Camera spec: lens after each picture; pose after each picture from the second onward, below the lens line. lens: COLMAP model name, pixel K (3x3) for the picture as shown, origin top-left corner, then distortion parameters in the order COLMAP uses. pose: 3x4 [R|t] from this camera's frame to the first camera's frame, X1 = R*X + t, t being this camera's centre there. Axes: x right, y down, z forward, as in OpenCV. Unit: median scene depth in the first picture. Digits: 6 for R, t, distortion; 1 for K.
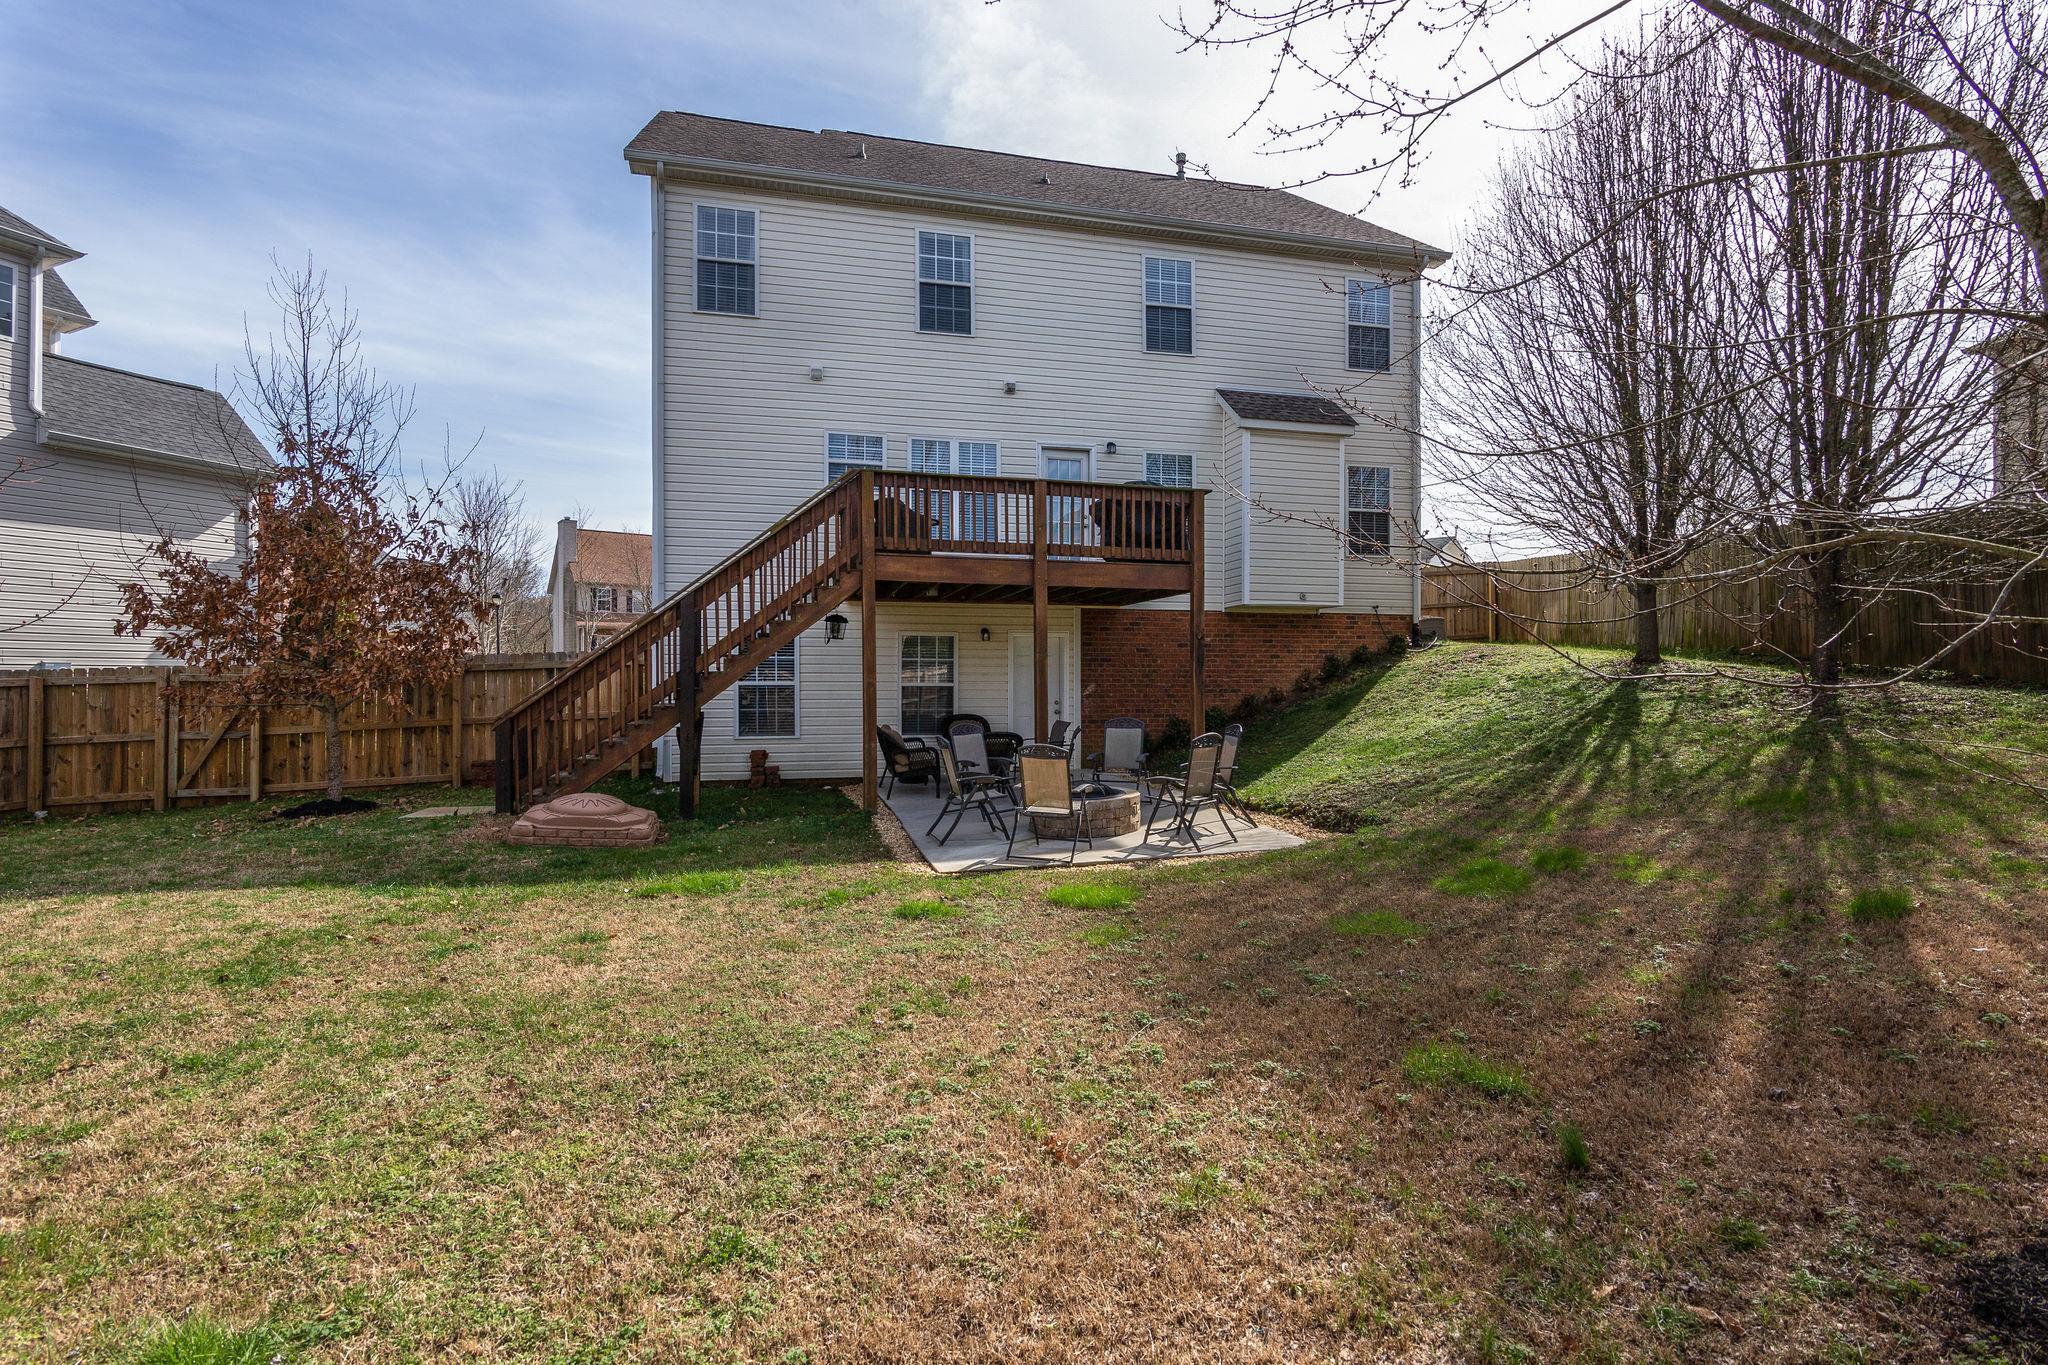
lens RADIAL K [[1173.8, 0, 1024.0], [0, 1173.8, 682.5], [0, 0, 1]] dist [-0.000801, 0.000507]
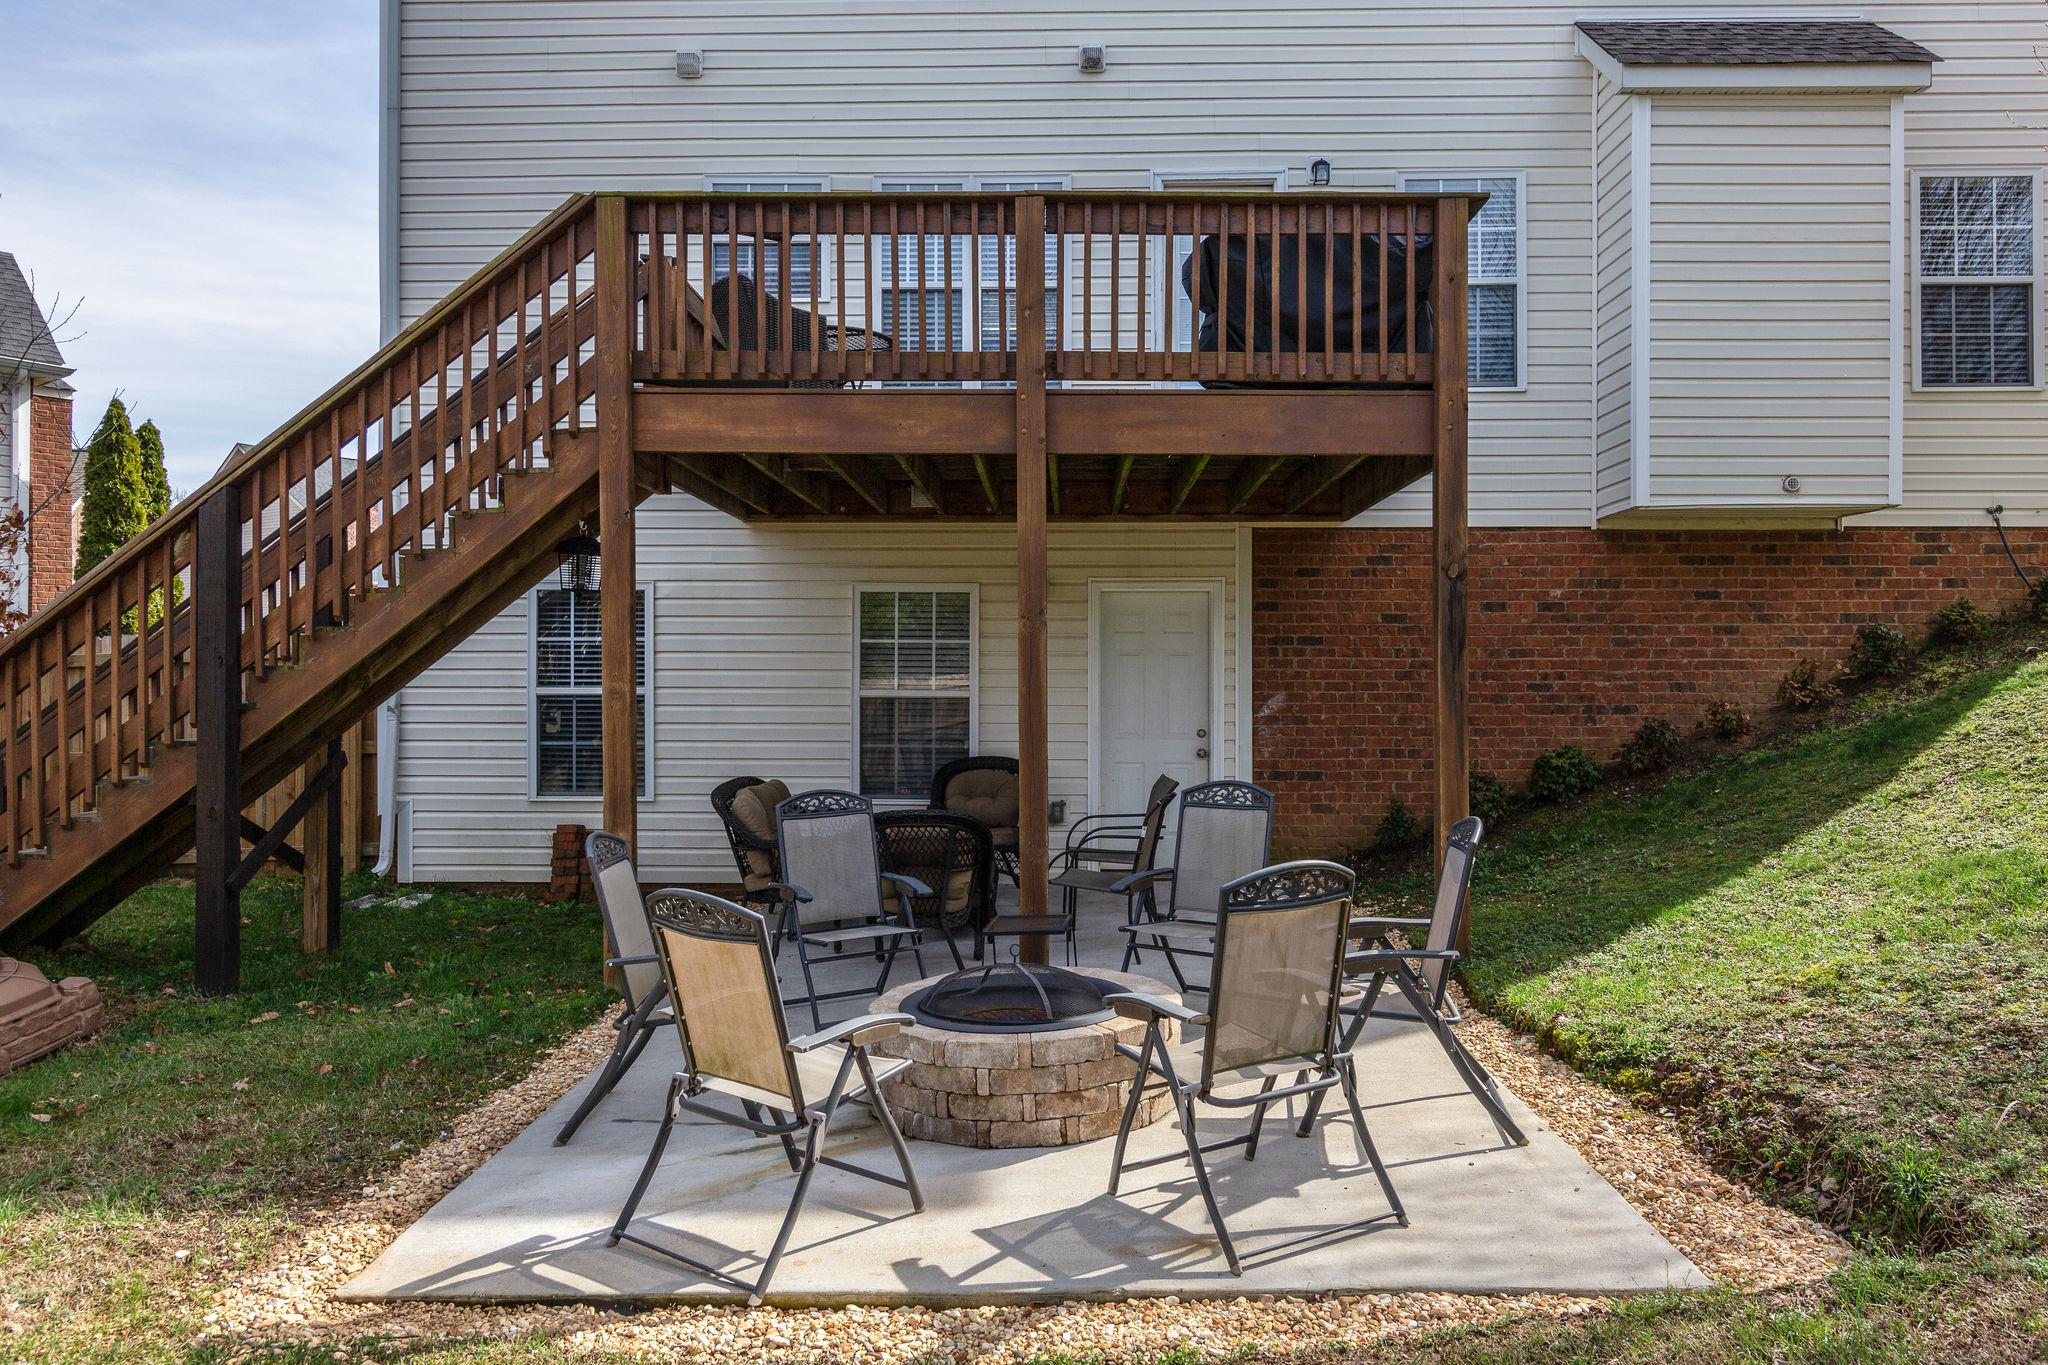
lens RADIAL K [[1503.8, 0, 1024.0], [0, 1503.8, 682.5], [0, 0, 1]] dist [0.001165, -0.002400]
pose [[0.954316, 0.000391, -0.298800, 0.150979], [-0.001483, 0.999993, -0.003428, -0.000876], [0.298796, 0.003714, 0.954310, 0.448751]]
